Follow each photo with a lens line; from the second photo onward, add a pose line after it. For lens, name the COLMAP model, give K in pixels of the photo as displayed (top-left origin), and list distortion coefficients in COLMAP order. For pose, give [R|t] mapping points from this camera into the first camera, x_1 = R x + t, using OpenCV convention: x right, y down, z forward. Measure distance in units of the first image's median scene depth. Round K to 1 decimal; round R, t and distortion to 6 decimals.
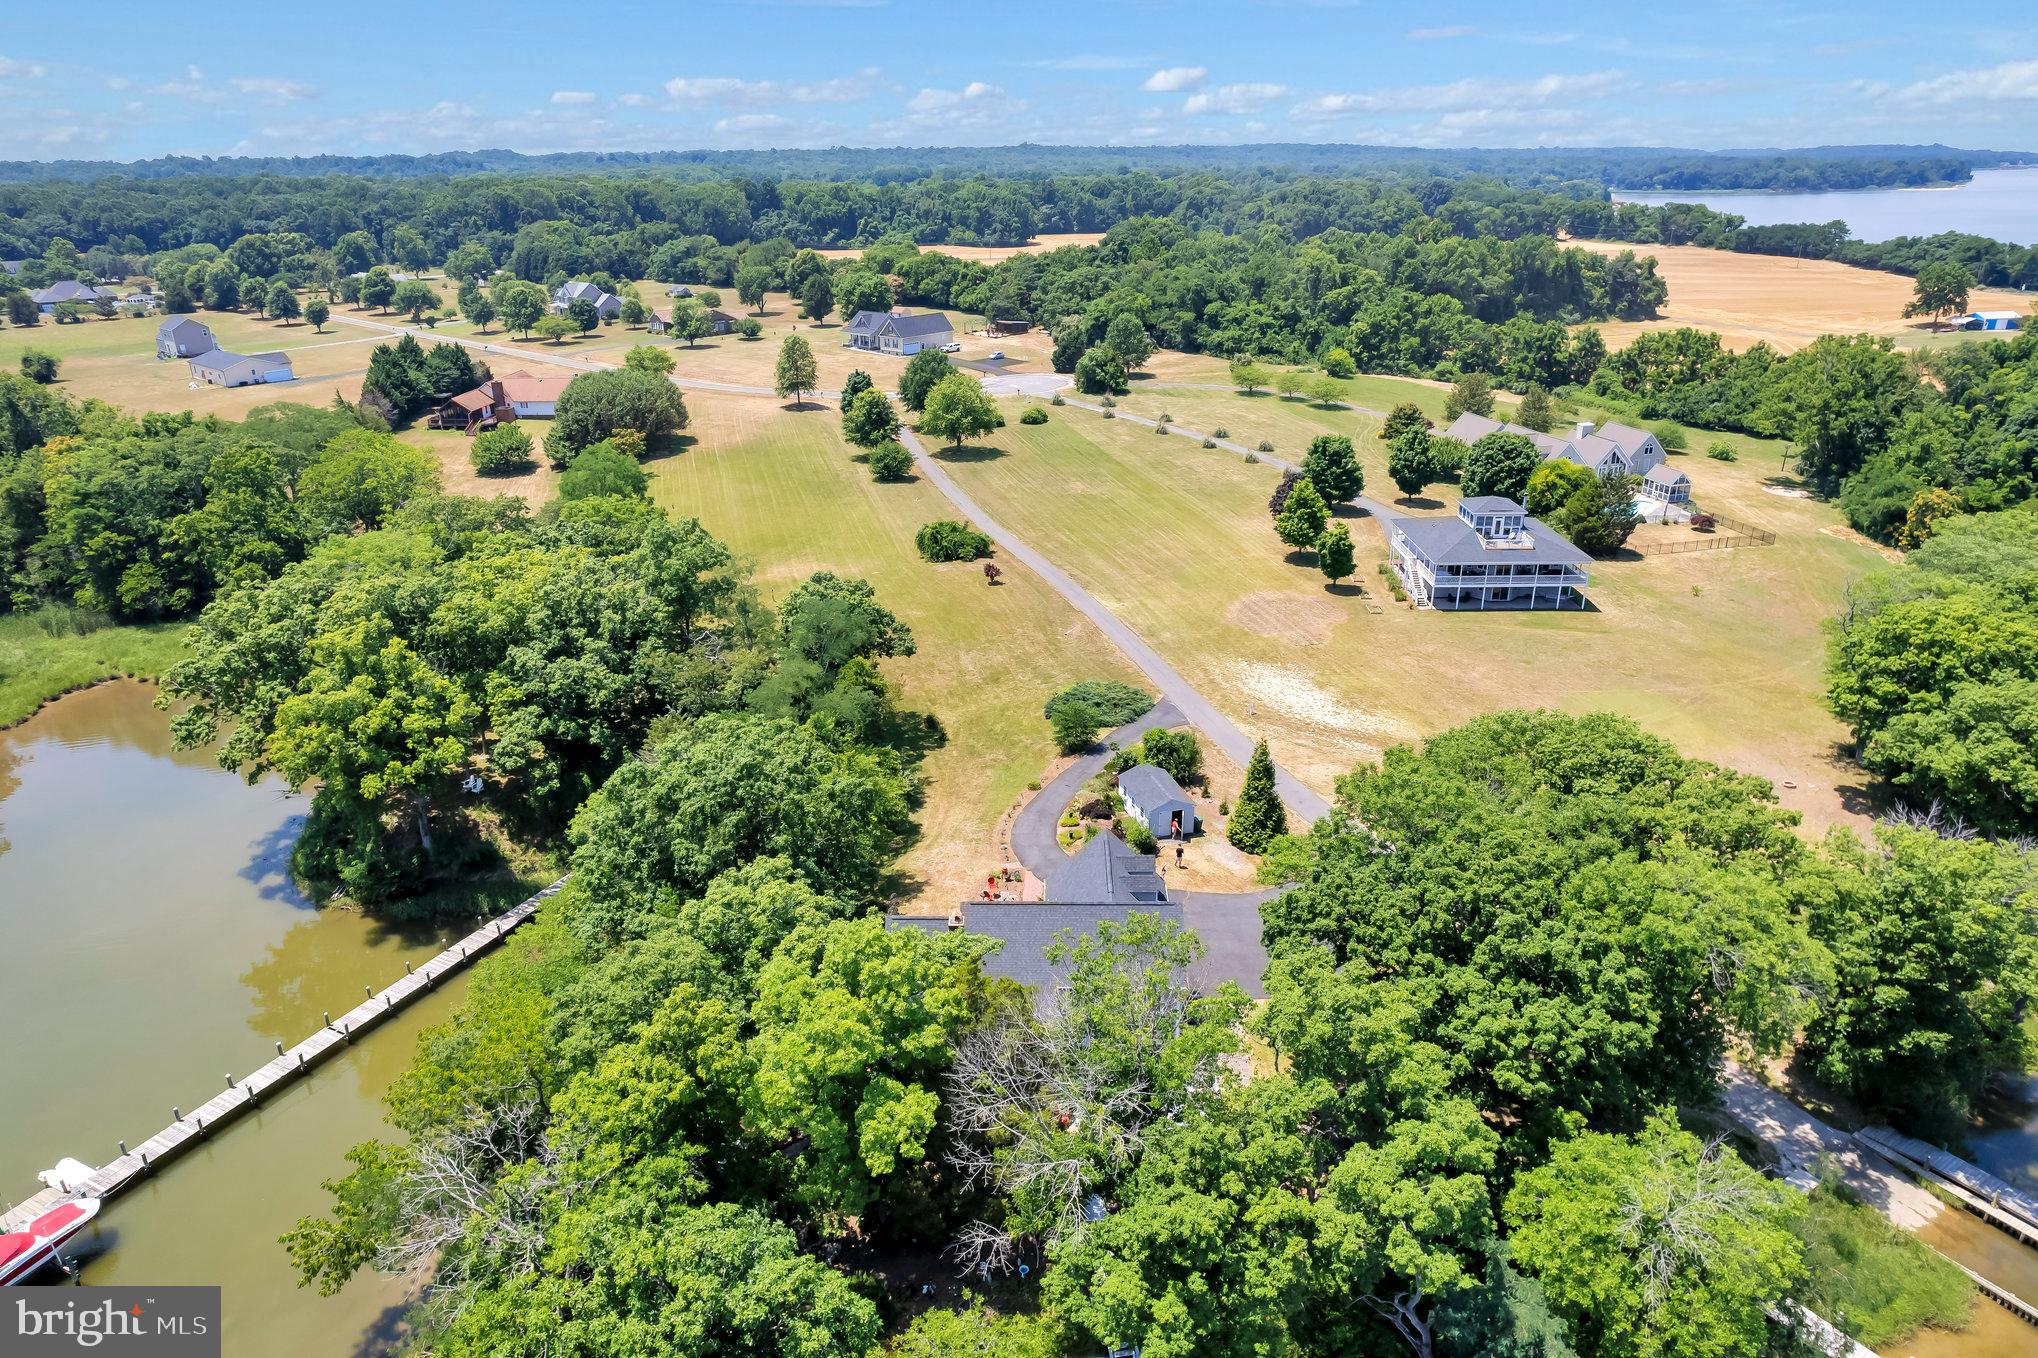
lens RADIAL K [[1292.5, 0, 1019.0], [0, 1292.5, 679.0], [0, 0, 1]] dist [-0.088019, 0.067952]
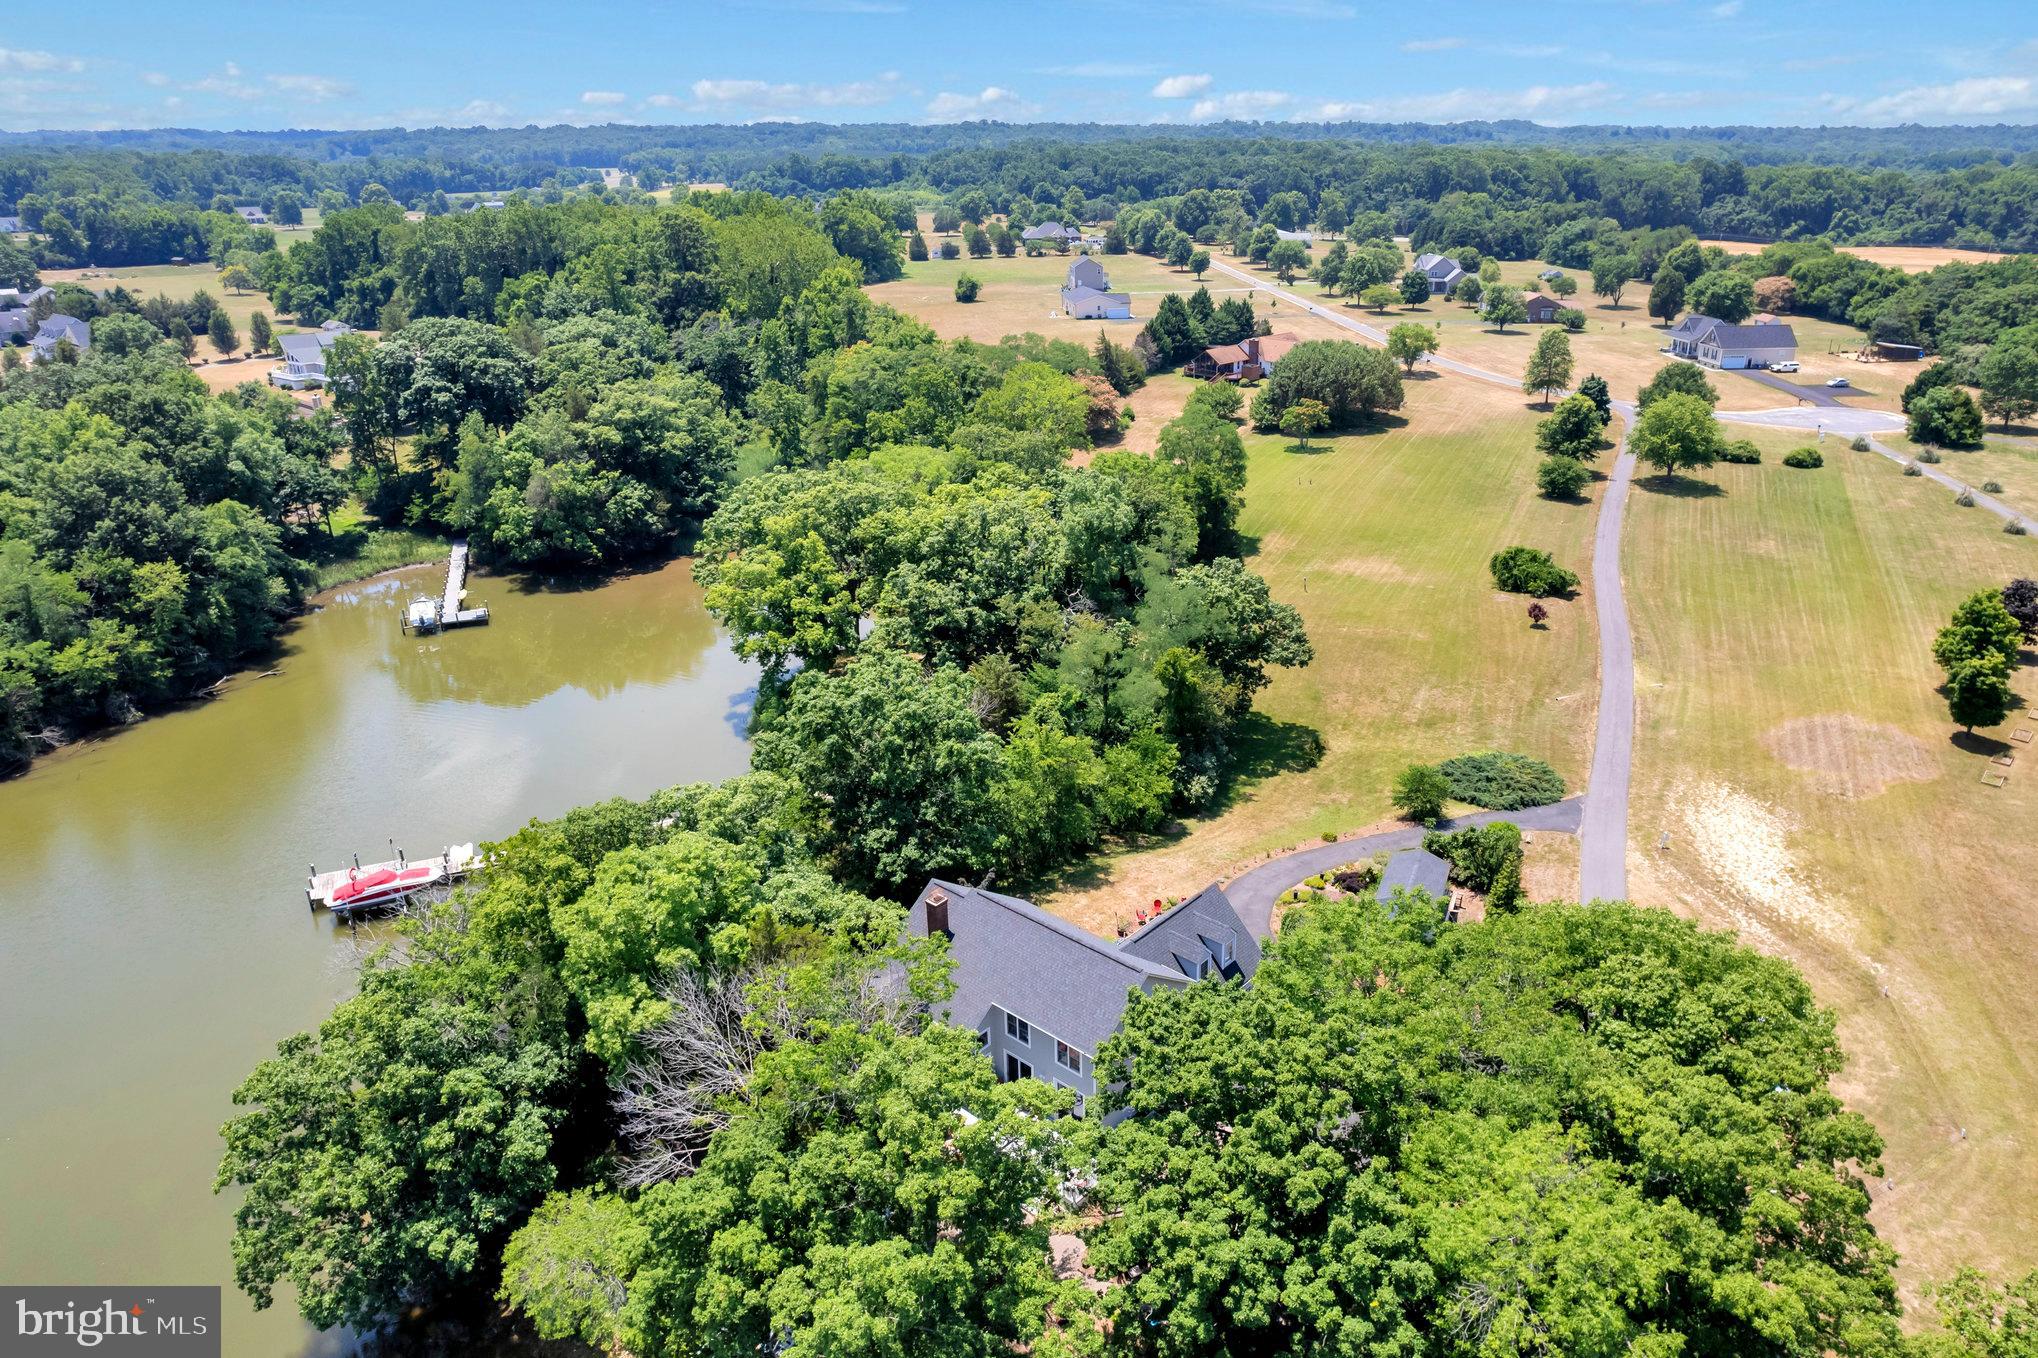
lens RADIAL K [[1292.5, 0, 1019.0], [0, 1292.5, 679.0], [0, 0, 1]] dist [-0.088019, 0.067952]
pose [[0.764387, 0.257884, -0.590939, 0.110433], [-0.246301, 0.963810, 0.102010, -0.019275], [0.595859, 0.067573, 0.800241, 0.044687]]
